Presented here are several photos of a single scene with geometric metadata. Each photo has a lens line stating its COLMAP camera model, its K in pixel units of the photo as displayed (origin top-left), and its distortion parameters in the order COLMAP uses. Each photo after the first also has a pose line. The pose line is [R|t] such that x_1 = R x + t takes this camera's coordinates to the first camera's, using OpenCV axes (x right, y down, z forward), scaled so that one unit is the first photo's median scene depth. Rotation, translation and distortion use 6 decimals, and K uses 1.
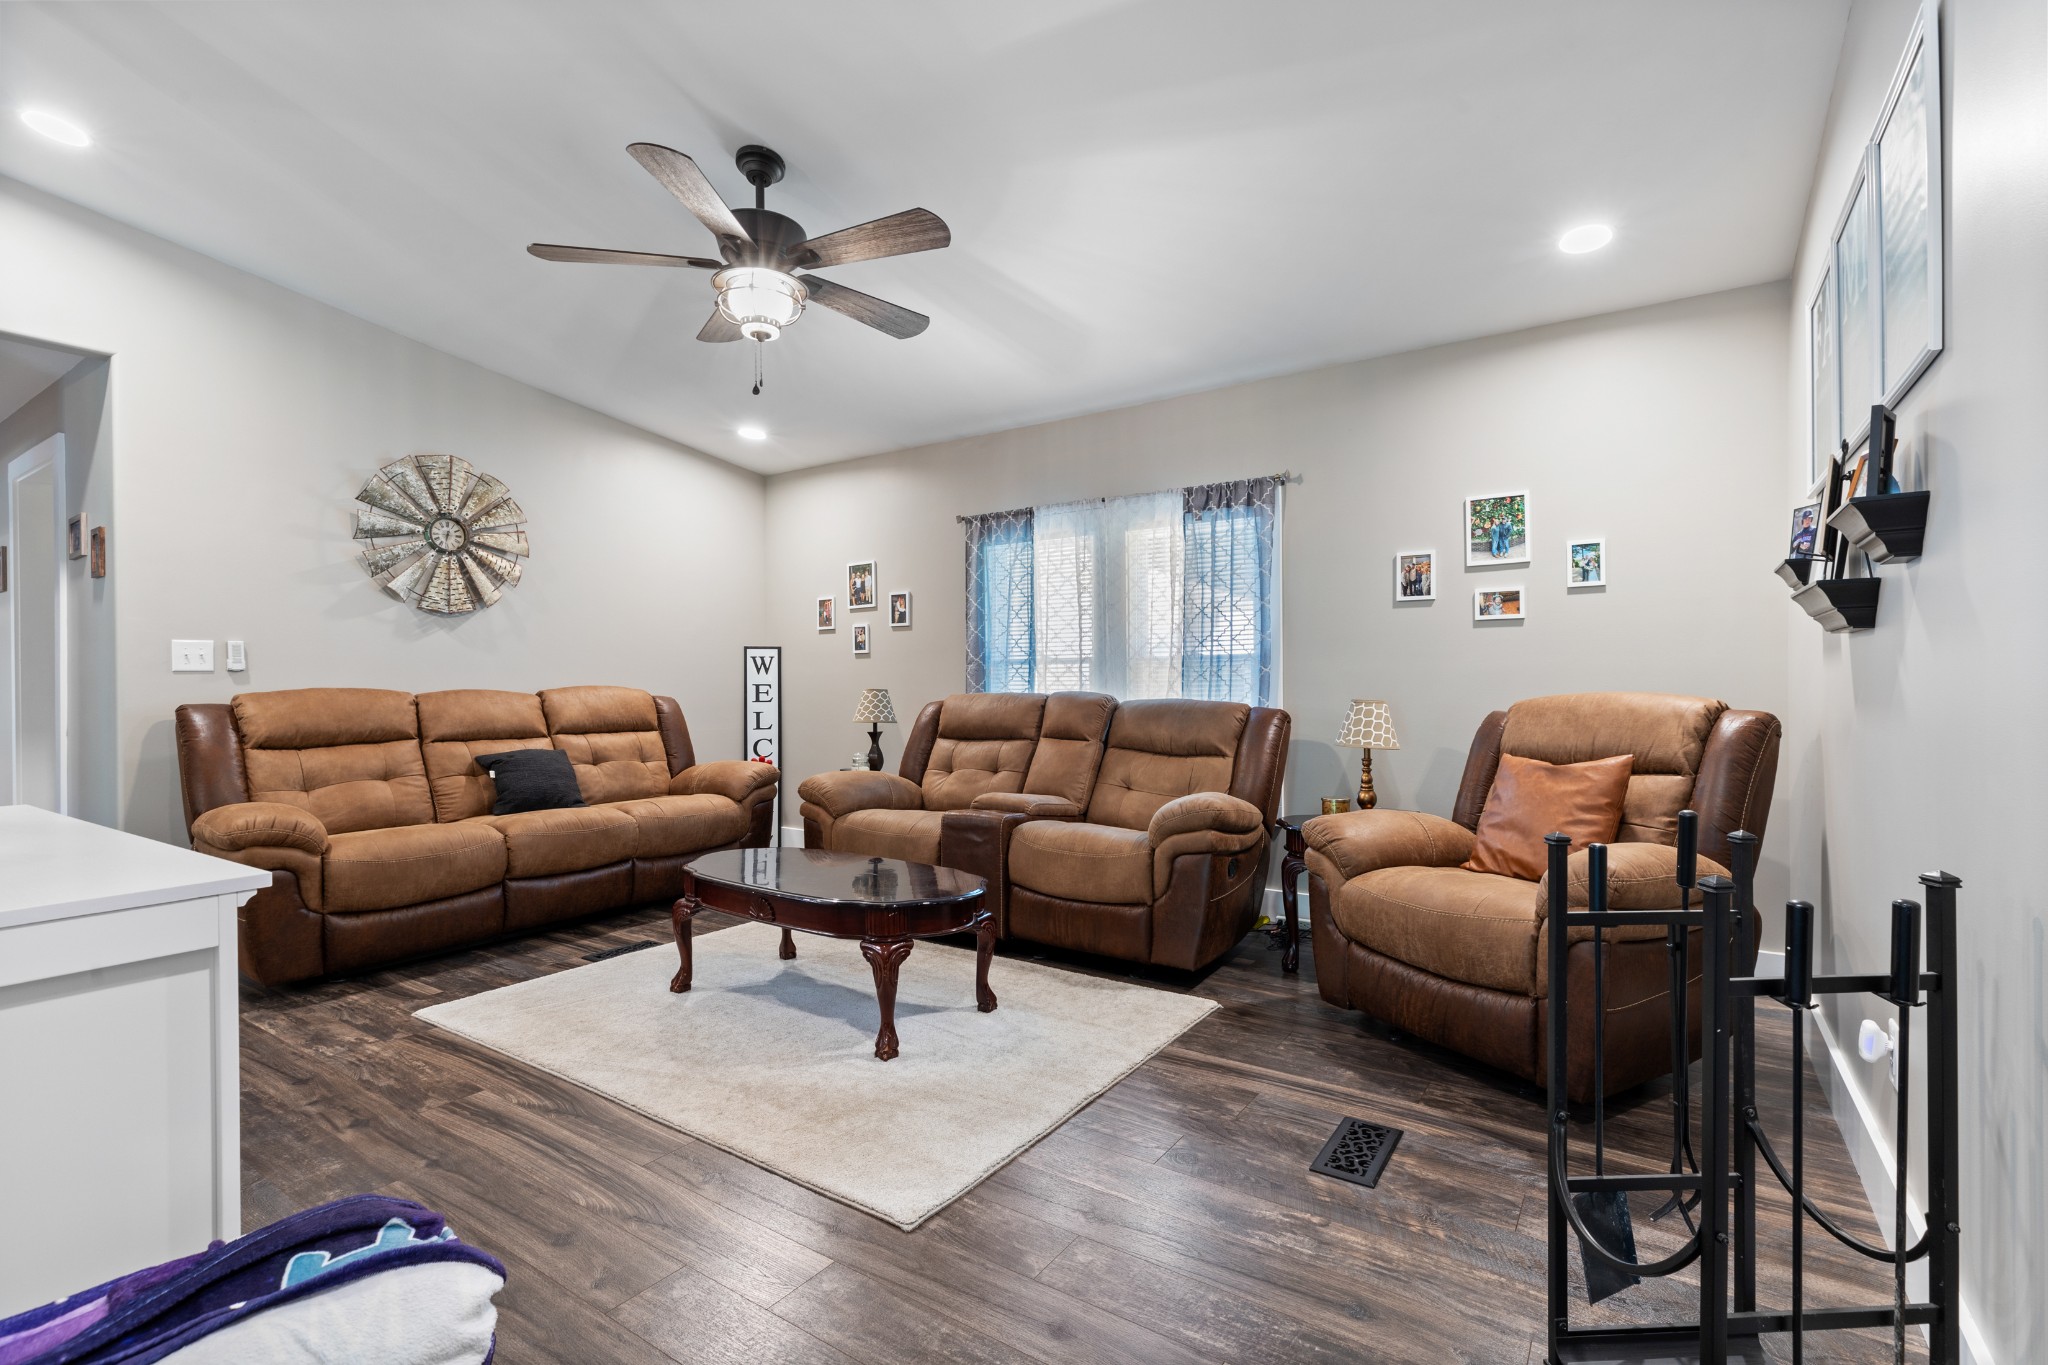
lens RADIAL K [[916.6, 0, 1046.7], [0, 916.6, 683.9], [0, 0, 1]] dist [0.029570, 0.000187]
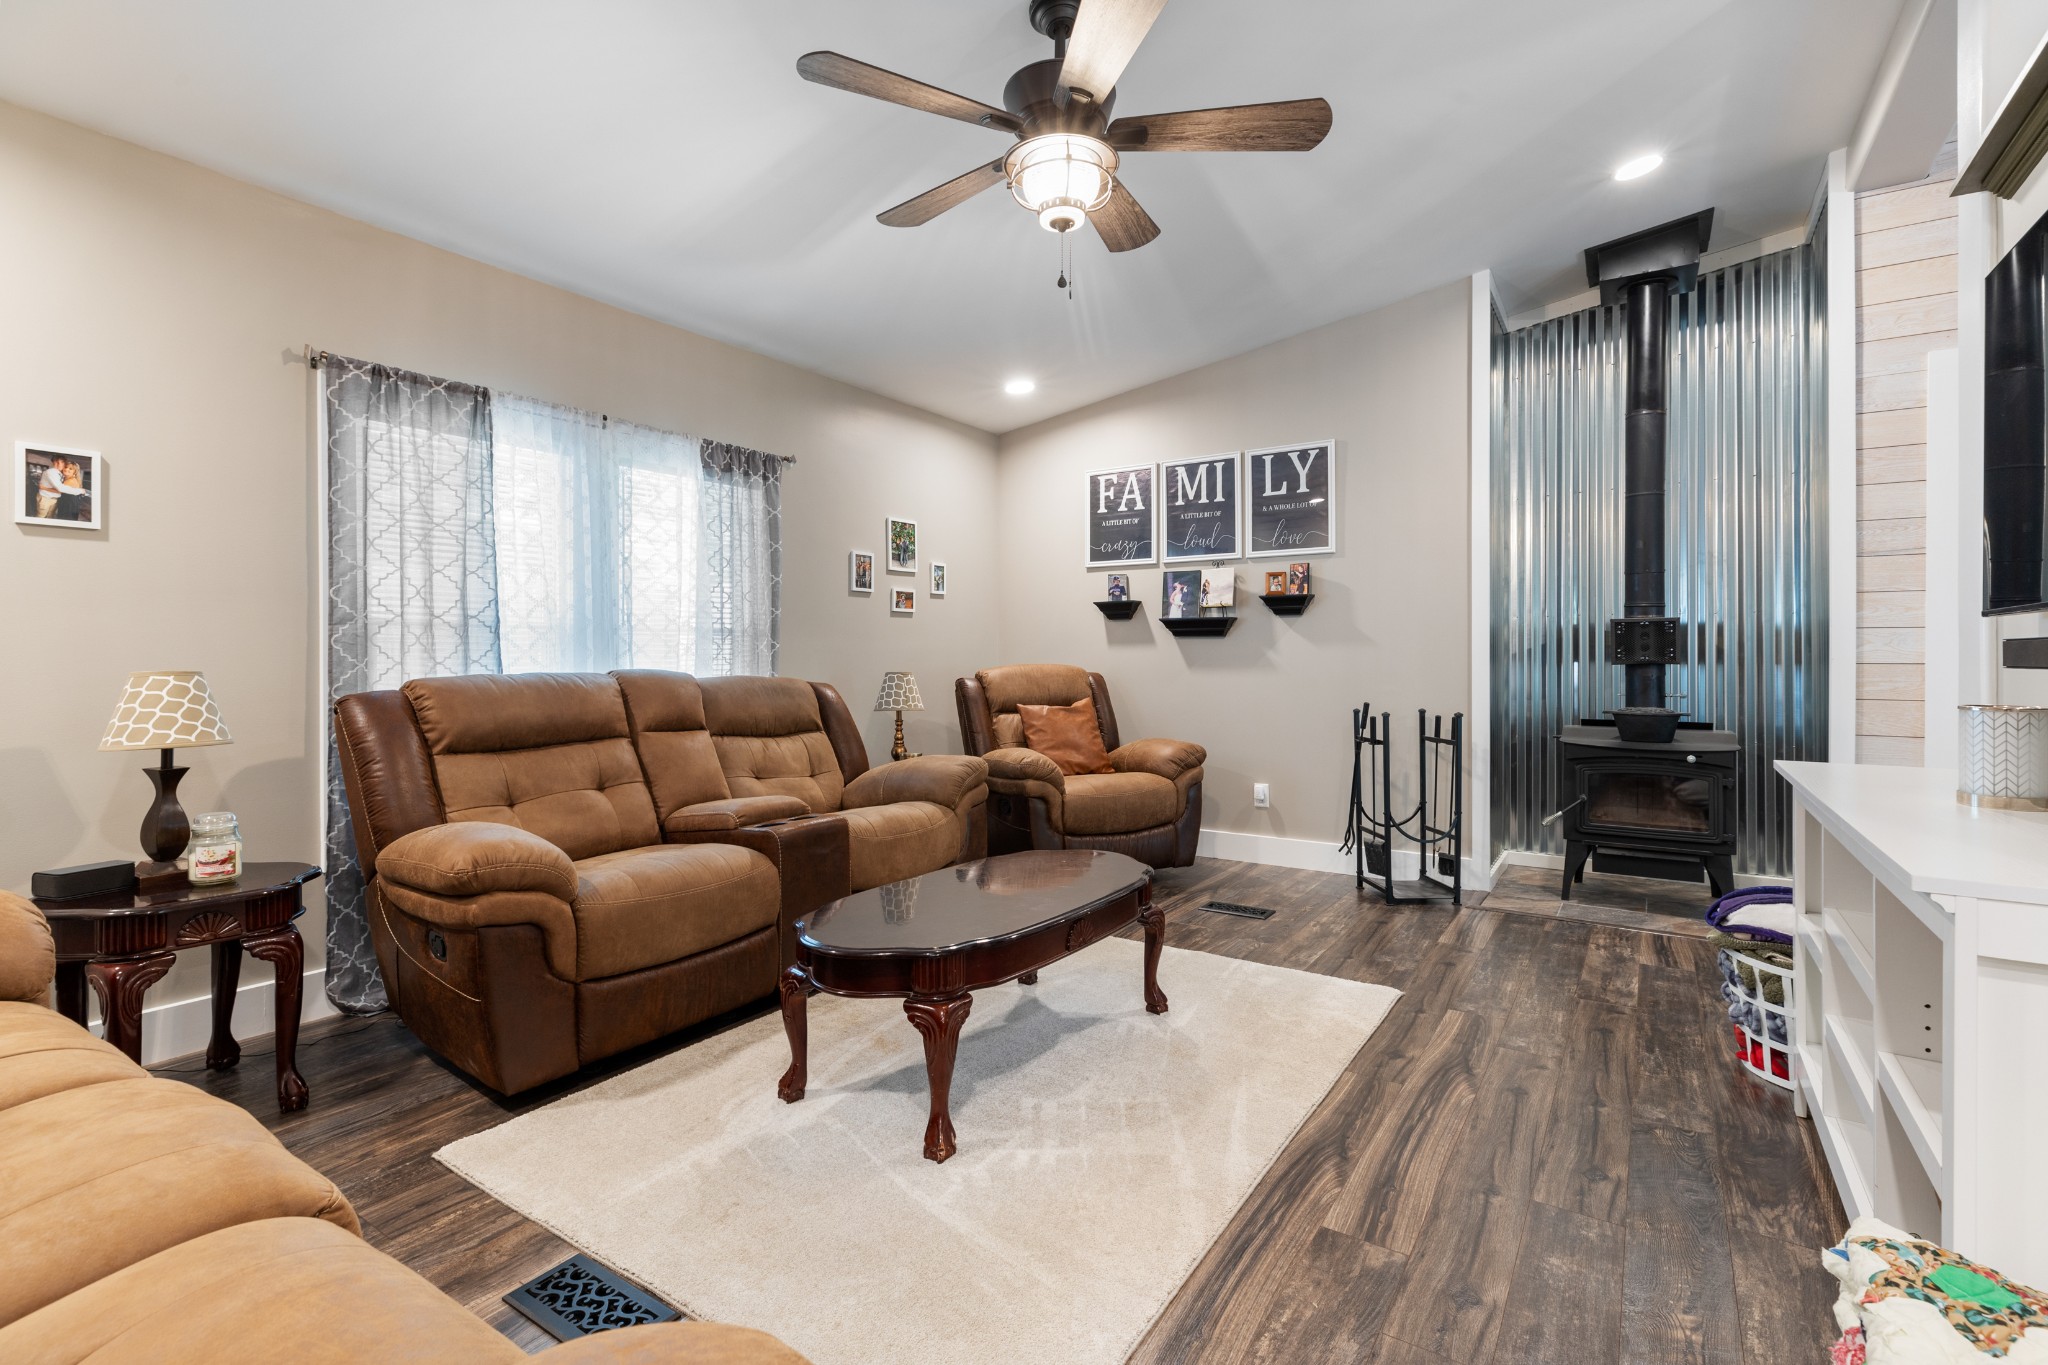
lens RADIAL K [[928.4, 0, 1026.2], [0, 928.4, 643.8], [0, 0, 1]] dist [-0.001083, -0.000306]
pose [[0.005508, 0.024625, 0.999682, -0.908793], [0.014929, 0.999583, -0.024705, 0.013917], [-0.999873, 0.015060, 0.005139, 0.844586]]
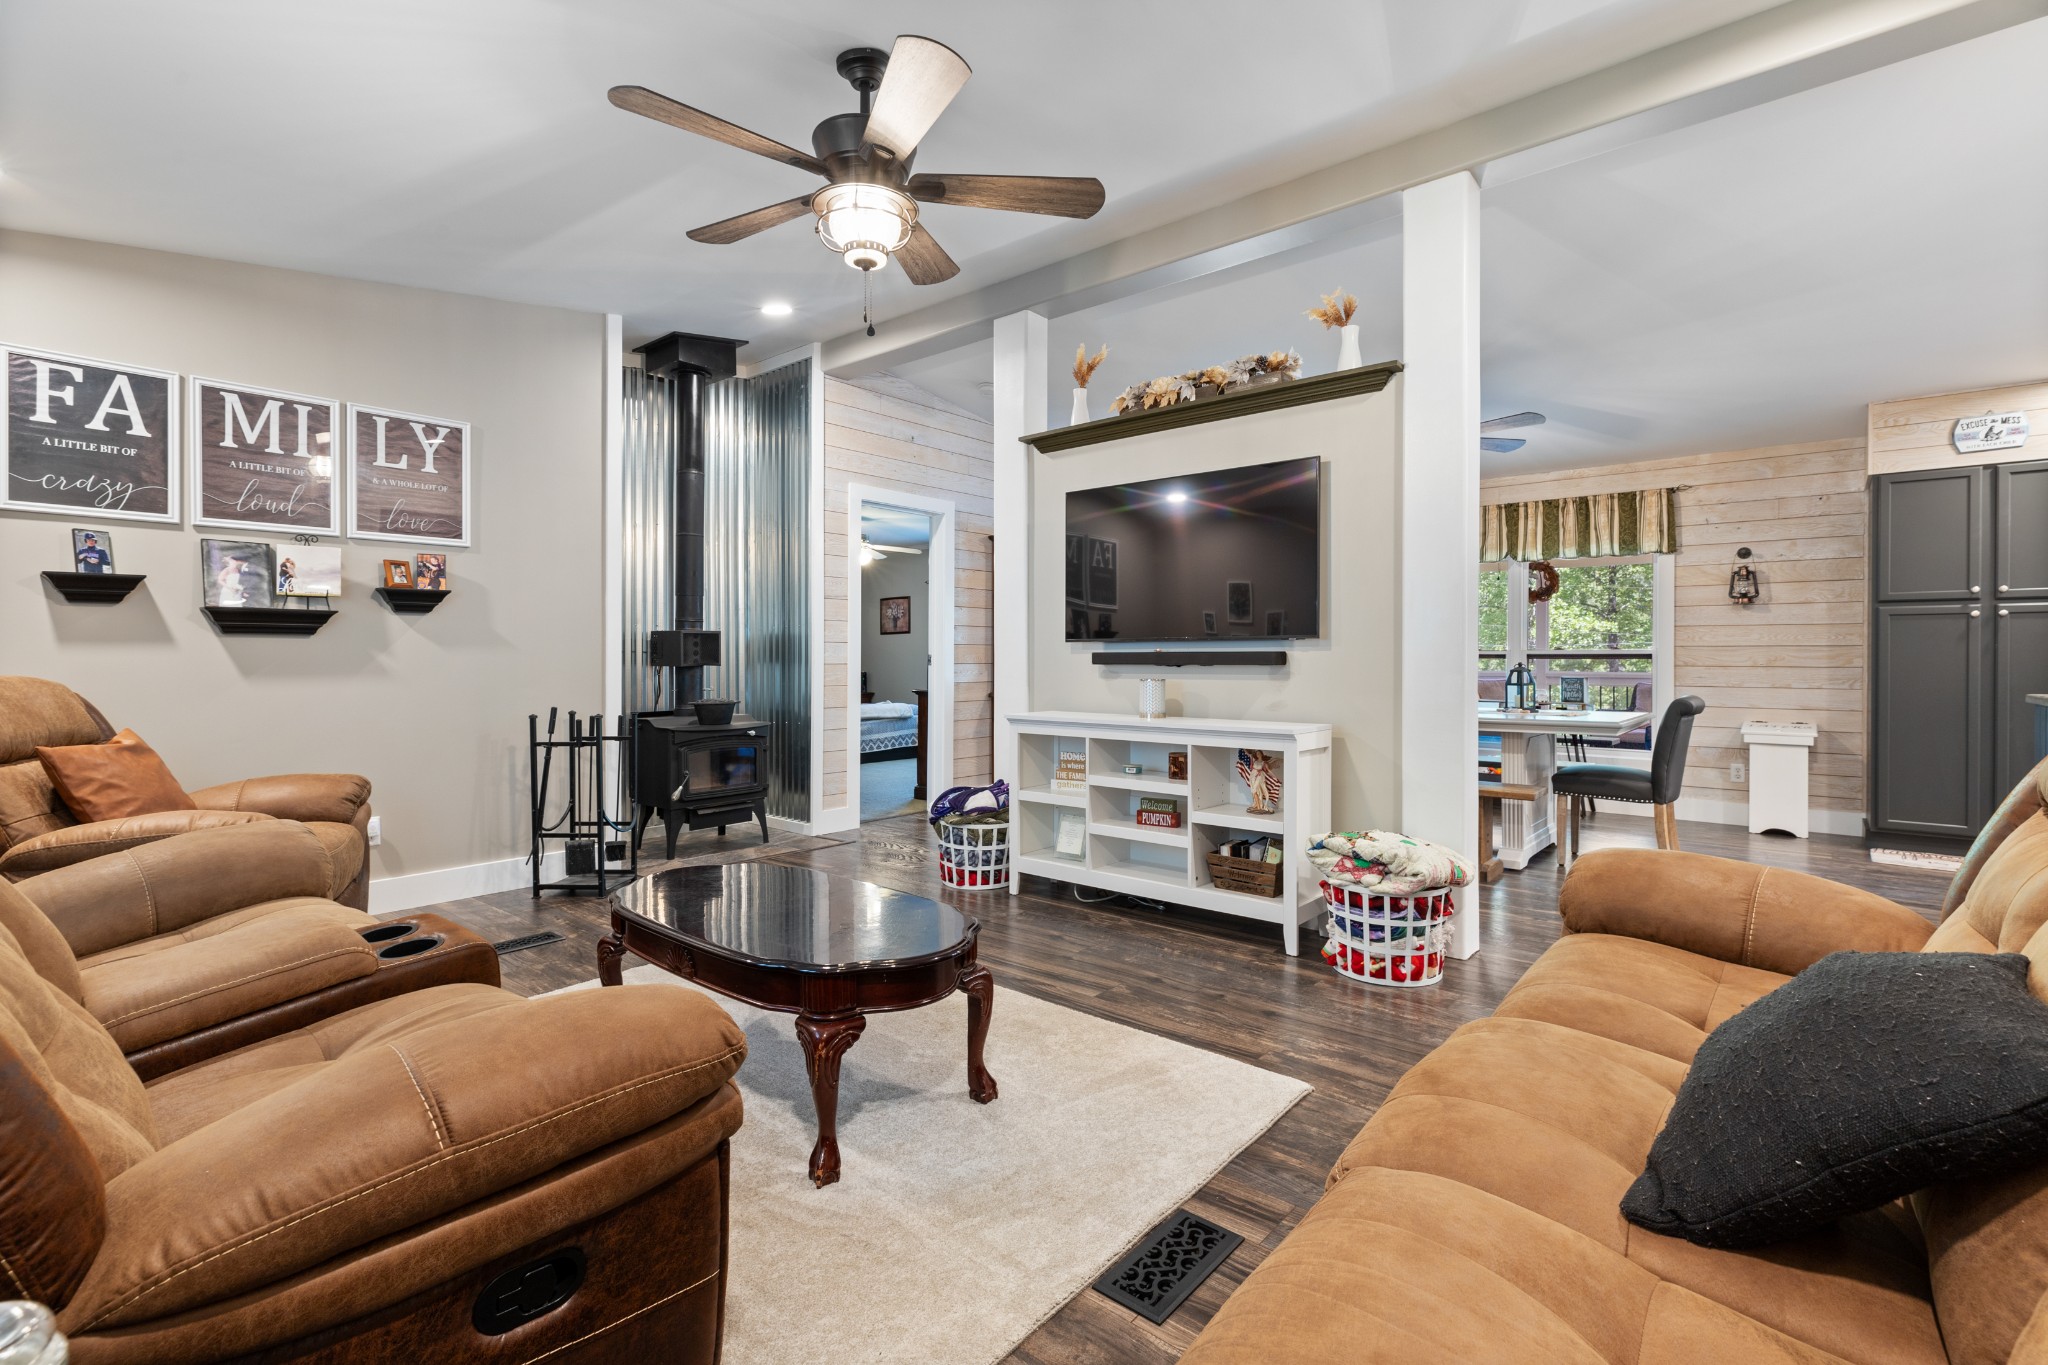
lens RADIAL K [[934.0, 0, 1029.5], [0, 934.0, 654.8], [0, 0, 1]] dist [0.002681, 0.000396]
pose [[-0.992879, 0.009724, 0.118728, -0.467076], [0.011245, 0.999863, 0.012143, -0.008024], [-0.118593, 0.013392, -0.992853, 1.521401]]
